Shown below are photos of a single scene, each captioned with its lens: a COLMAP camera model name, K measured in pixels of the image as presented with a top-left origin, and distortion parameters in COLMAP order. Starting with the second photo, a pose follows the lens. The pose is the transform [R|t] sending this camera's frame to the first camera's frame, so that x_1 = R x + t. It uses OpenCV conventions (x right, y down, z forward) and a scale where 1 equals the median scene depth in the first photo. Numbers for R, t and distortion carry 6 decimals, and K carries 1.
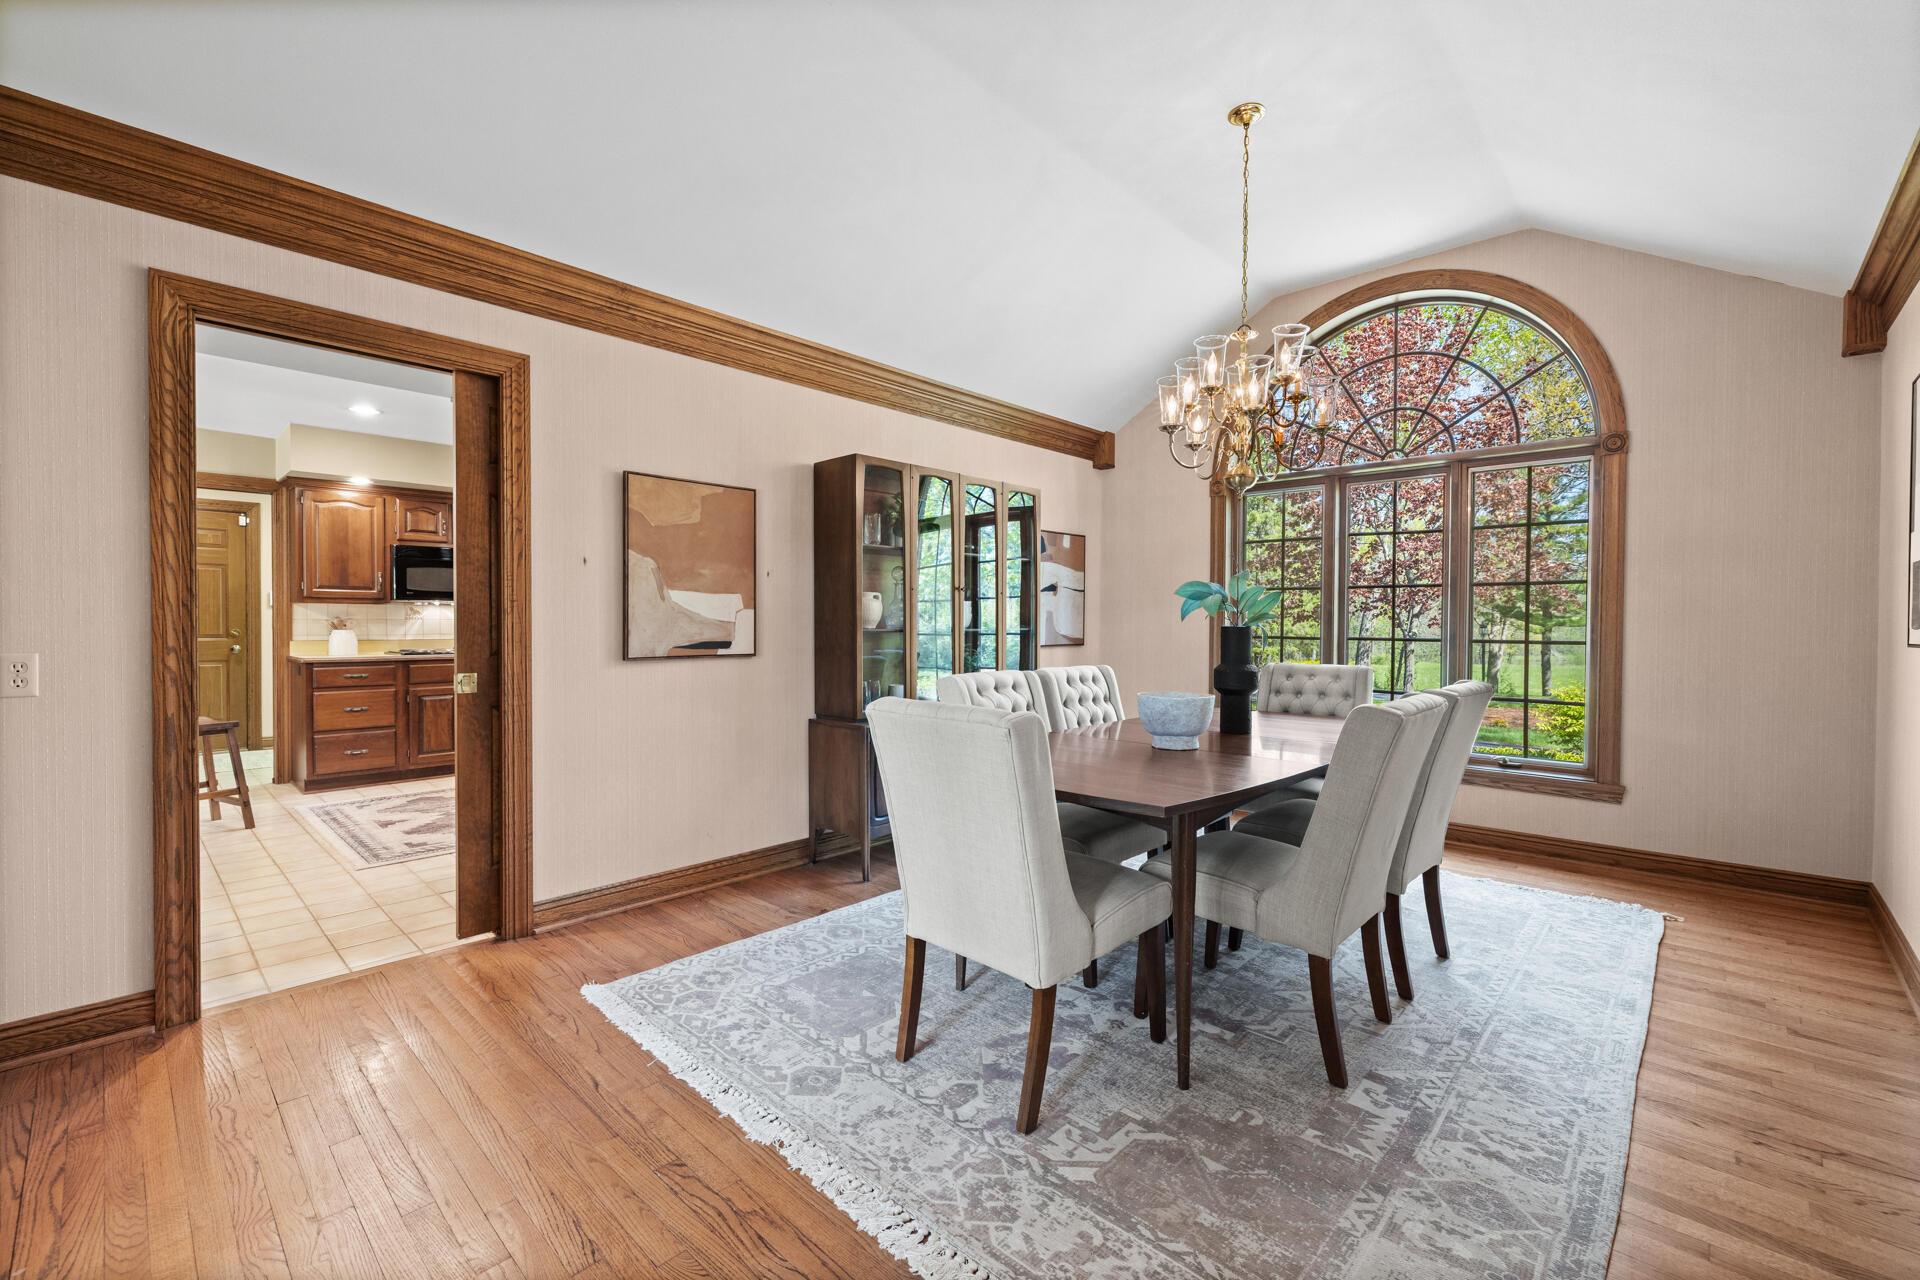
lens RADIAL K [[813.4, 0, 969.9], [0, 813.4, 635.7], [0, 0, 1]] dist [-0.001128, 0.000062]
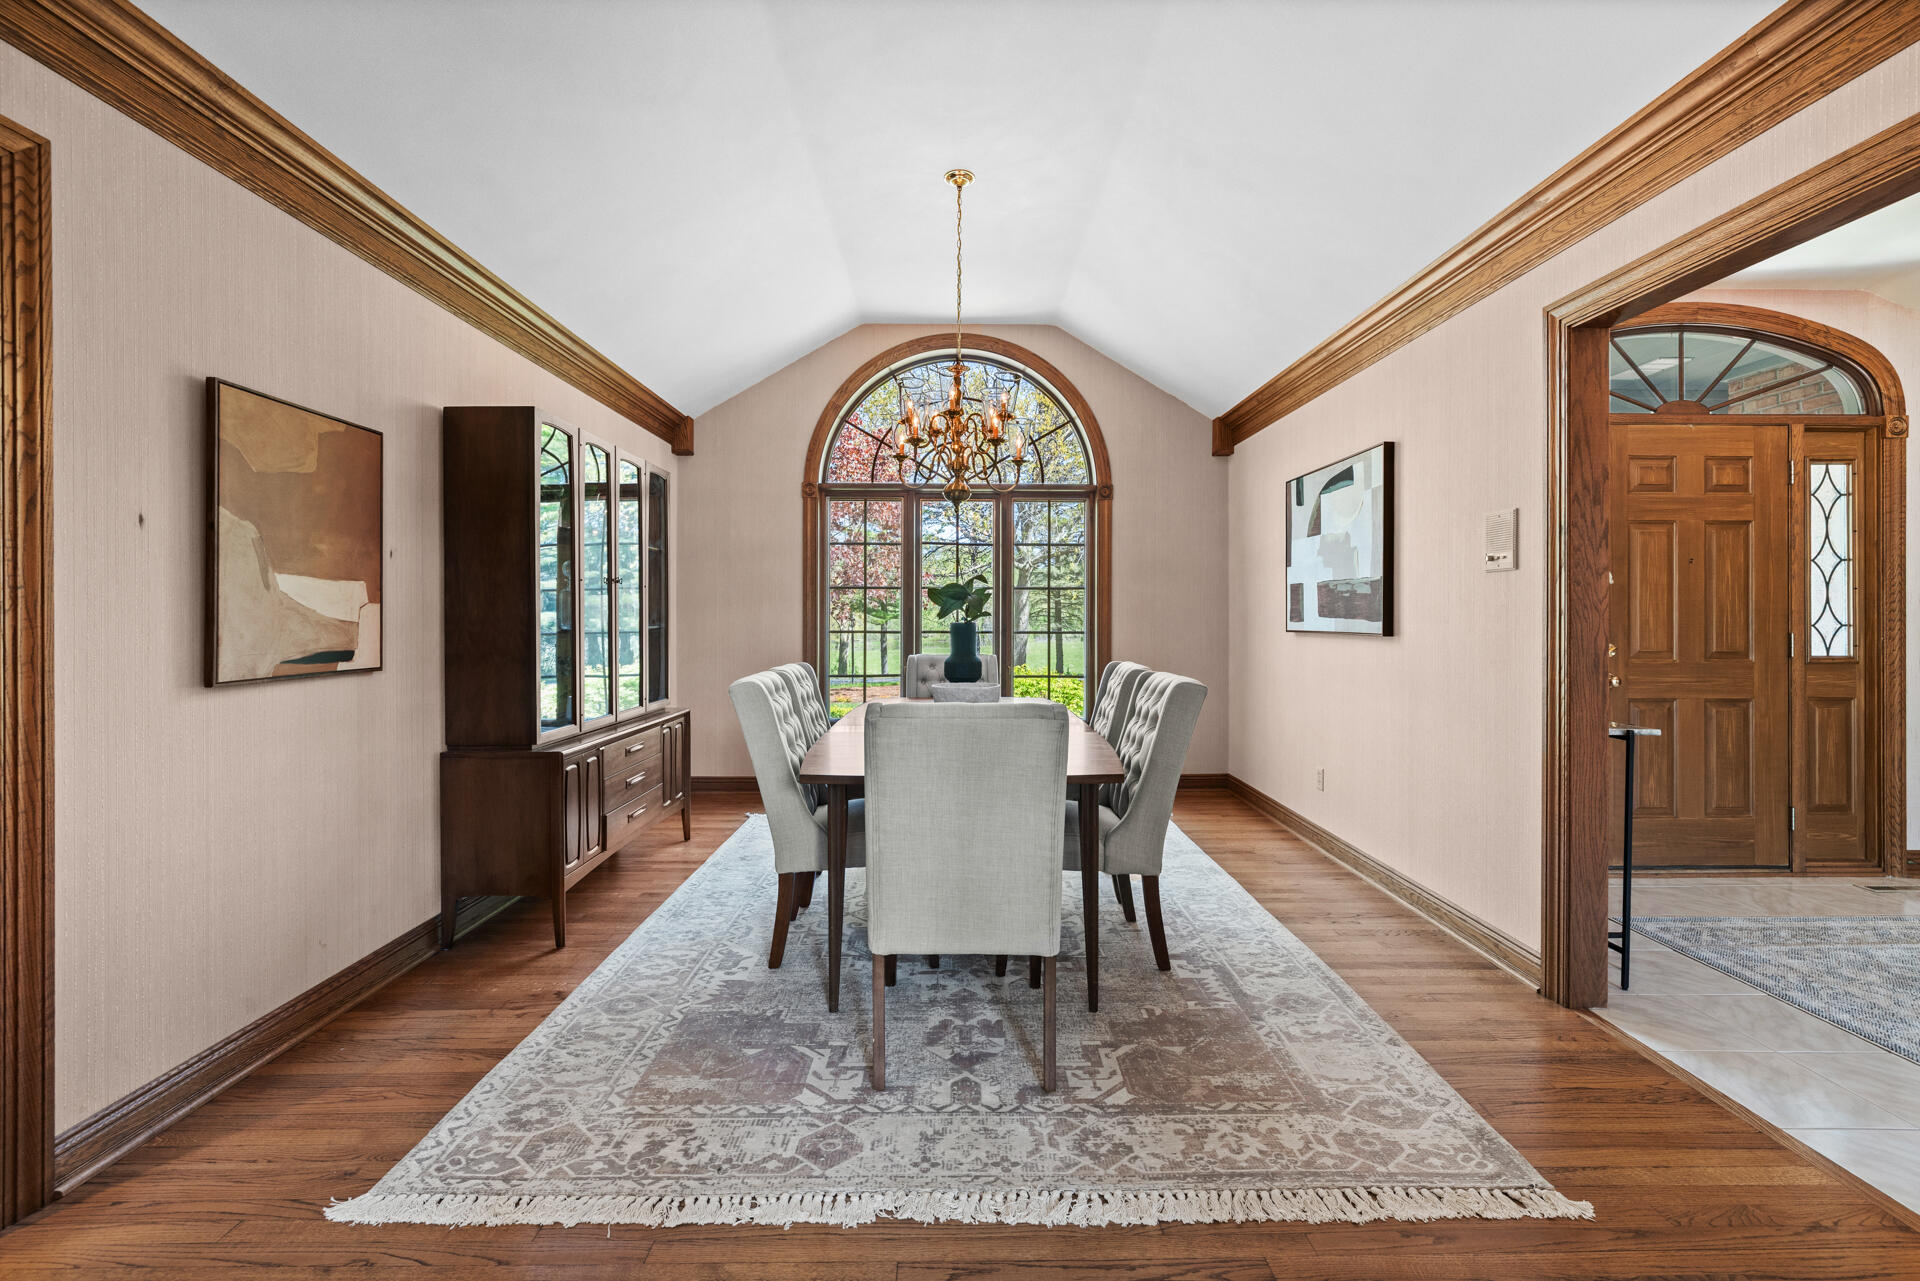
lens RADIAL K [[813.4, 0, 987.3], [0, 813.4, 615.7], [0, 0, 1]] dist [-0.001128, 0.000062]
pose [[0.716325, -0.002317, 0.697763, -0.465799], [0.013747, 0.999847, -0.010794, -0.008919], [-0.697631, 0.017324, 0.716248, 0.166760]]
